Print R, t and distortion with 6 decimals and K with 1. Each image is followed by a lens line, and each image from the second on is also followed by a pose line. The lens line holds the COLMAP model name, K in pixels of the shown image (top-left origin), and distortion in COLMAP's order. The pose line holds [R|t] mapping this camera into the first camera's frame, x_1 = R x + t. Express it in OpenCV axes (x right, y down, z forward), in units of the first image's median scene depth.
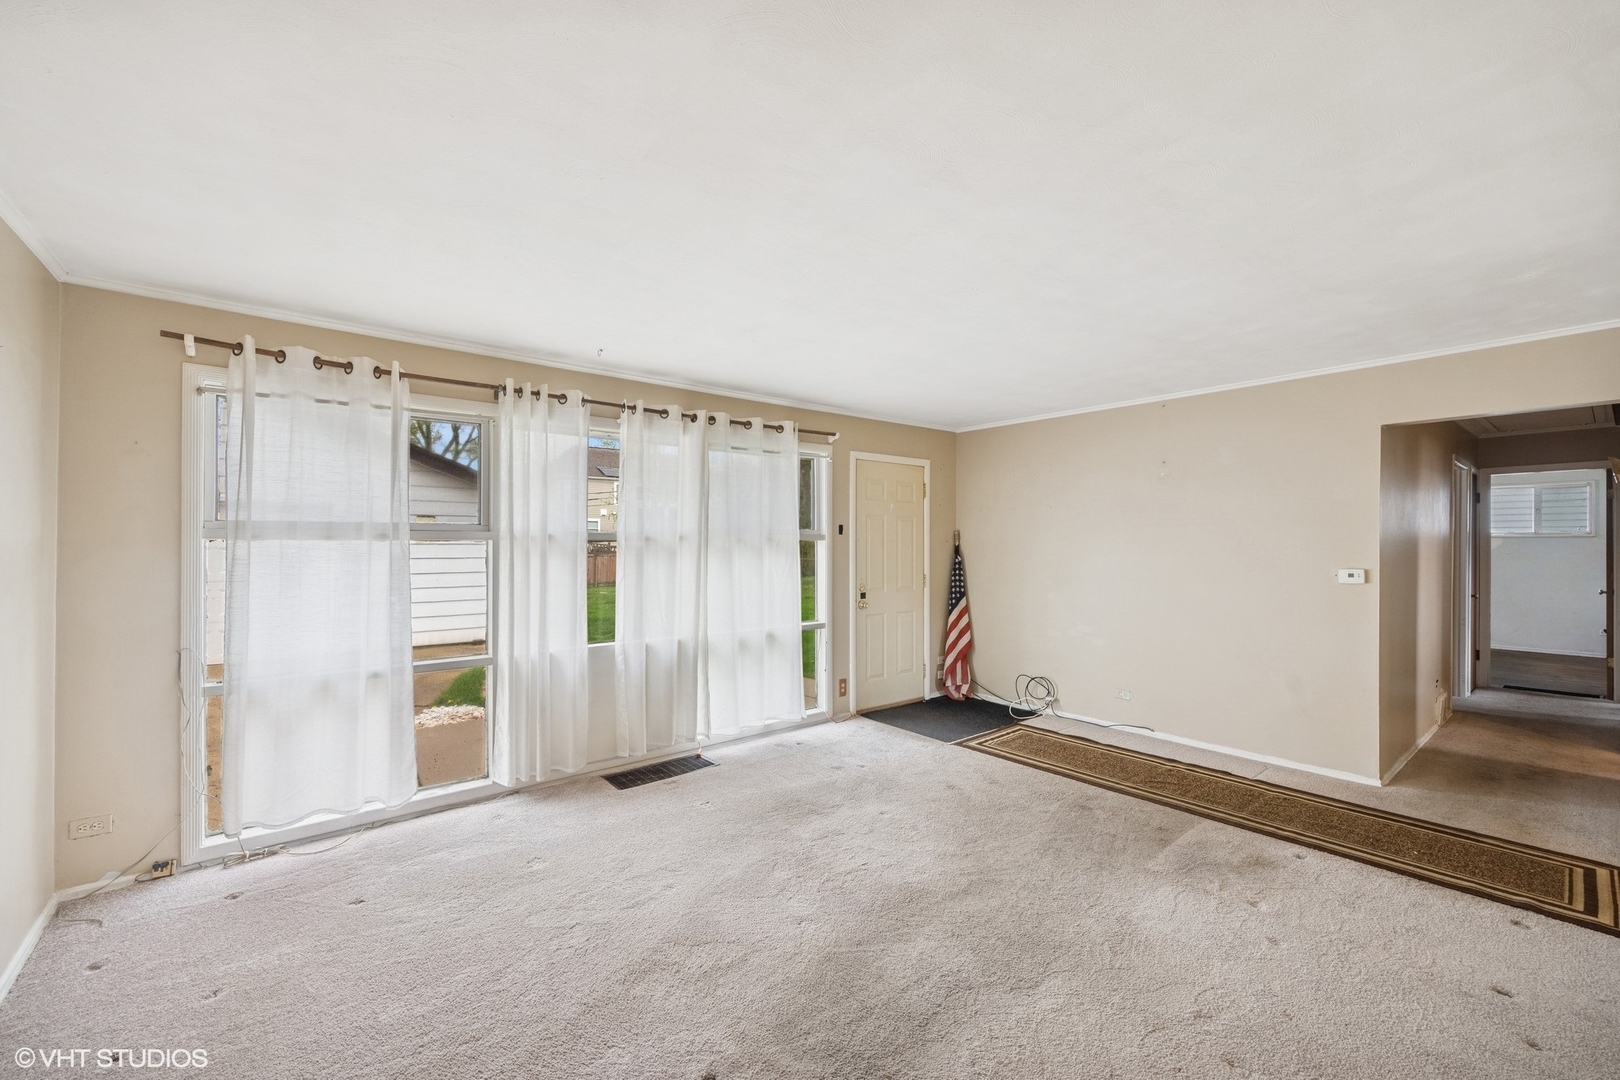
lens RADIAL K [[659.7, 0, 810.0], [0, 659.7, 540.0], [0, 0, 1]] dist [-0.000852, 0.000015]
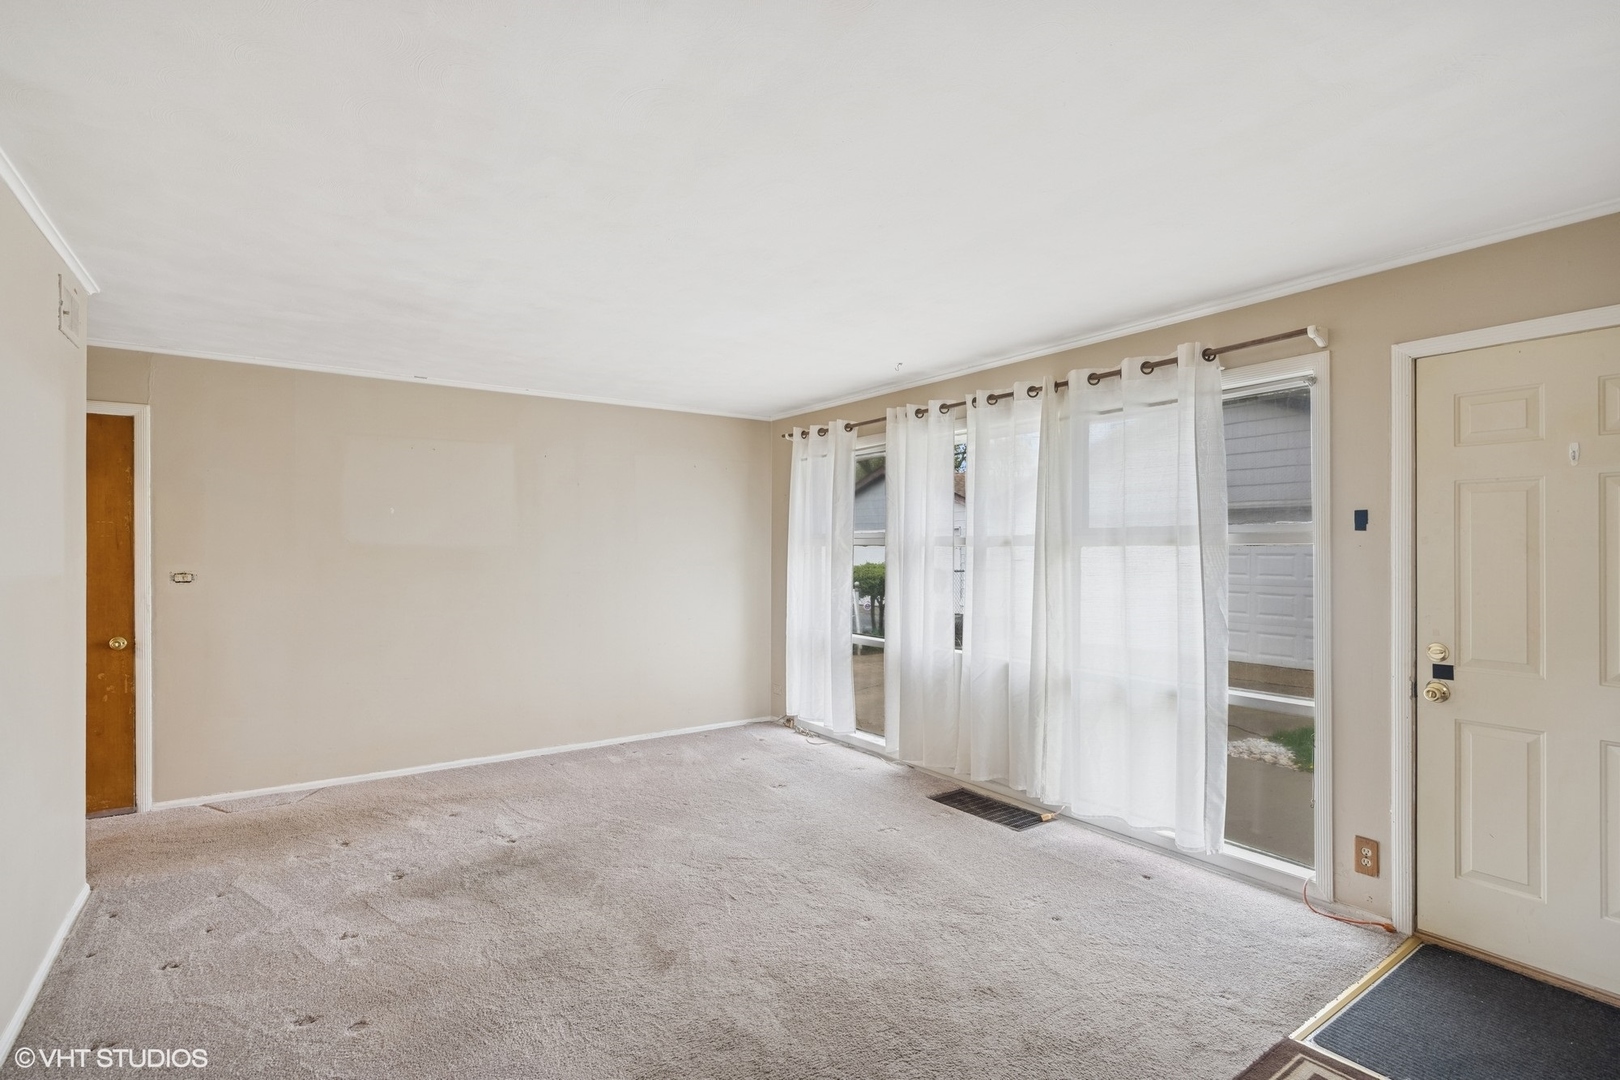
lens RADIAL K [[767.7, 0, 810.0], [0, 767.7, 540.0], [0, 0, 1]] dist [-0.001622, -0.000239]
pose [[-0.070139, -0.010764, -0.997479, 0.782283], [0.001221, 0.999940, -0.010876, 0.005172], [0.997537, -0.001981, -0.070121, 0.810058]]
